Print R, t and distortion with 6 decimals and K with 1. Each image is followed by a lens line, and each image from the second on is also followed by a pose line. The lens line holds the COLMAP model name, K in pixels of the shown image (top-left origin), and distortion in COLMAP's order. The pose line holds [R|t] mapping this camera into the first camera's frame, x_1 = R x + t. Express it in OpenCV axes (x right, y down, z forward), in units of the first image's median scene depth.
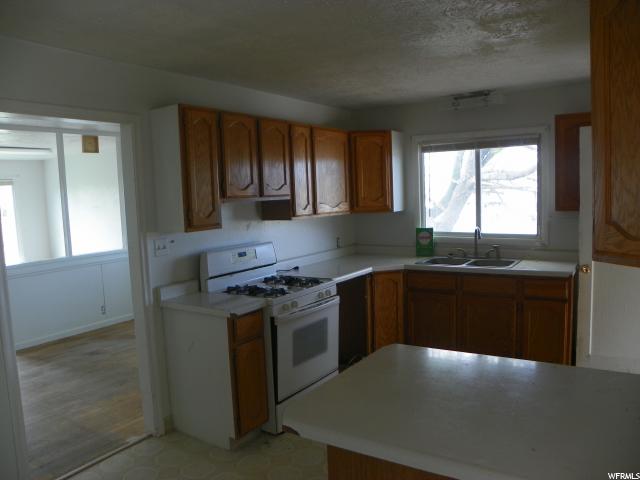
lens RADIAL K [[487.4, 0, 320.0], [0, 487.4, 240.0], [0, 0, 1]] dist [-0.114890, 0.001570]
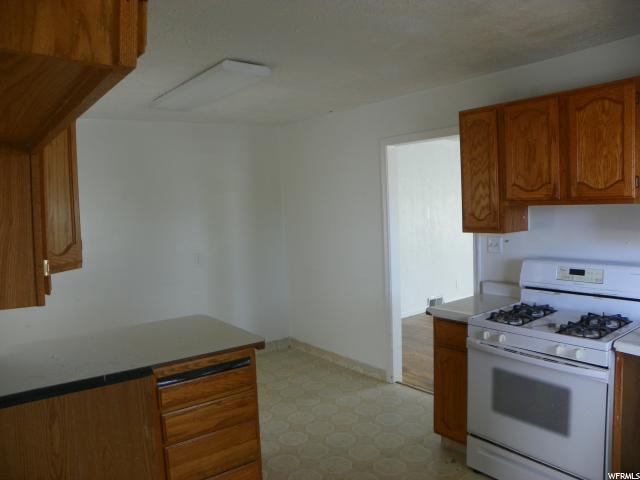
lens RADIAL K [[487.4, 0, 320.0], [0, 487.4, 240.0], [0, 0, 1]] dist [-0.114890, 0.001570]
pose [[-0.329884, 0.115988, -0.936869, 0.756410], [-0.039662, 0.989844, 0.136513, -0.120109], [0.943188, 0.082192, -0.321933, 0.959429]]
